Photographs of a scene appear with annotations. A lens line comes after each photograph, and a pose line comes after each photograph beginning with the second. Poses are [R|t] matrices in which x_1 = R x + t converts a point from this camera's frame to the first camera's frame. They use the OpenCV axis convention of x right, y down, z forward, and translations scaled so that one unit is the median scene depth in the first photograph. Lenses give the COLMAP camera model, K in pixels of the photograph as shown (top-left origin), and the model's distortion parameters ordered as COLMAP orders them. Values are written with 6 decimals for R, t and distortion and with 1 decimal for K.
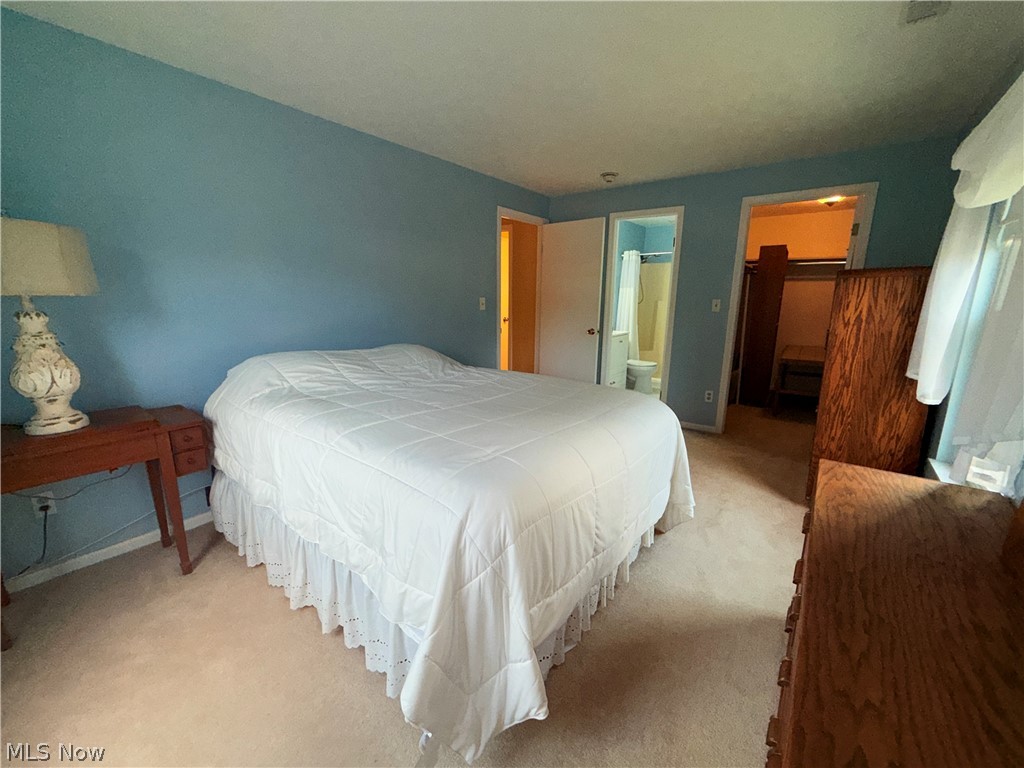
lens RADIAL K [[406.8, 0, 518.4], [0, 406.8, 373.8], [0, 0, 1]] dist [-0.000015, -0.000029]
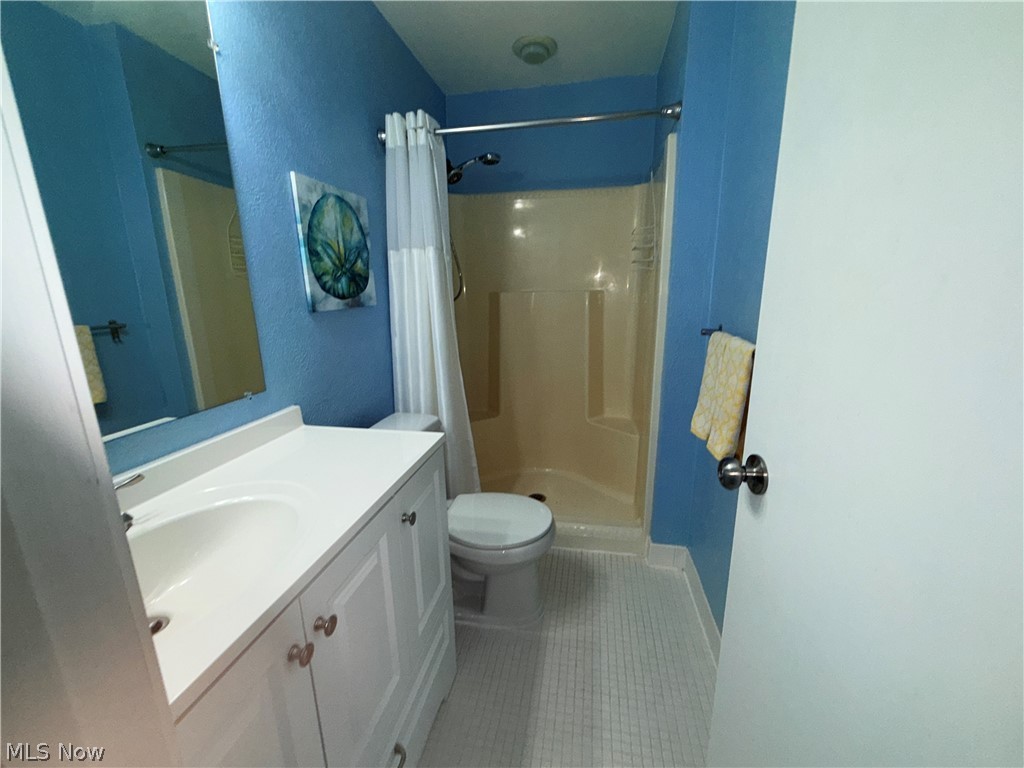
lens RADIAL K [[406.8, 0, 518.4], [0, 406.8, 373.8], [0, 0, 1]] dist [-0.000015, -0.000029]
pose [[0.892416, -0.128083, 0.432654, 0.203434], [0.116360, 0.991760, 0.053590, -0.137812], [-0.435953, 0.002519, 0.899966, 0.729076]]
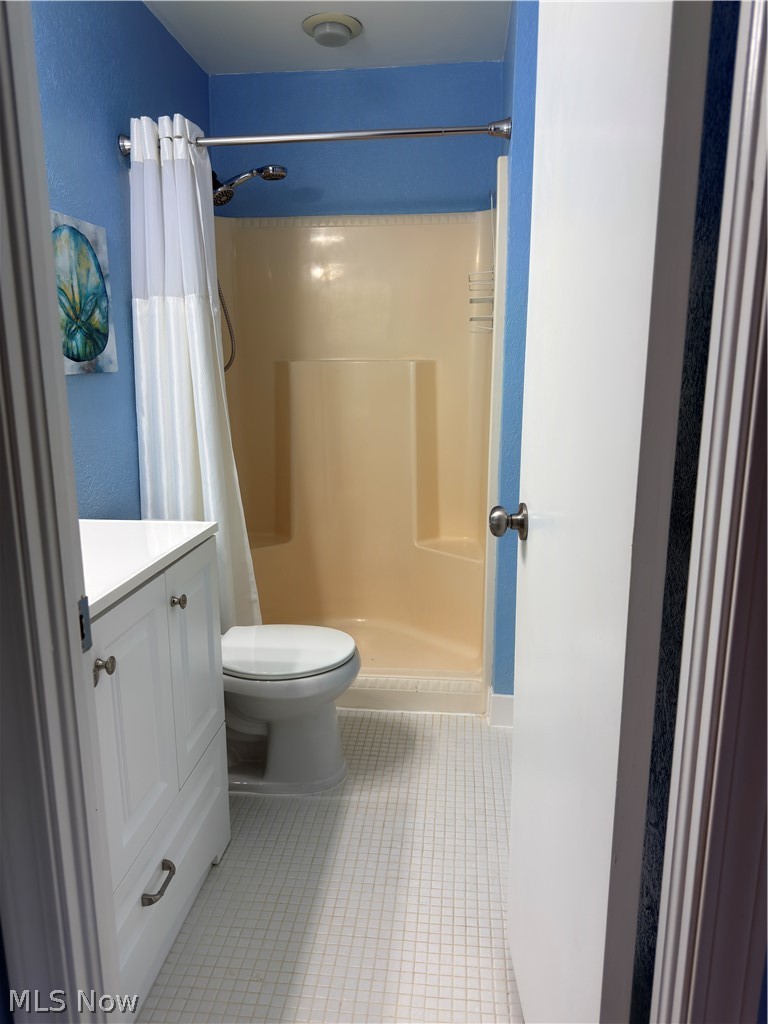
lens RADIAL K [[721.7, 0, 384.0], [0, 721.7, 512.0], [0, 0, 1]] dist [0.061457, -0.081238]
pose [[0.859655, -0.130645, 0.493888, 0.165821], [0.118856, 0.991367, 0.055361, -0.113694], [-0.496857, 0.011111, 0.867762, 0.631135]]
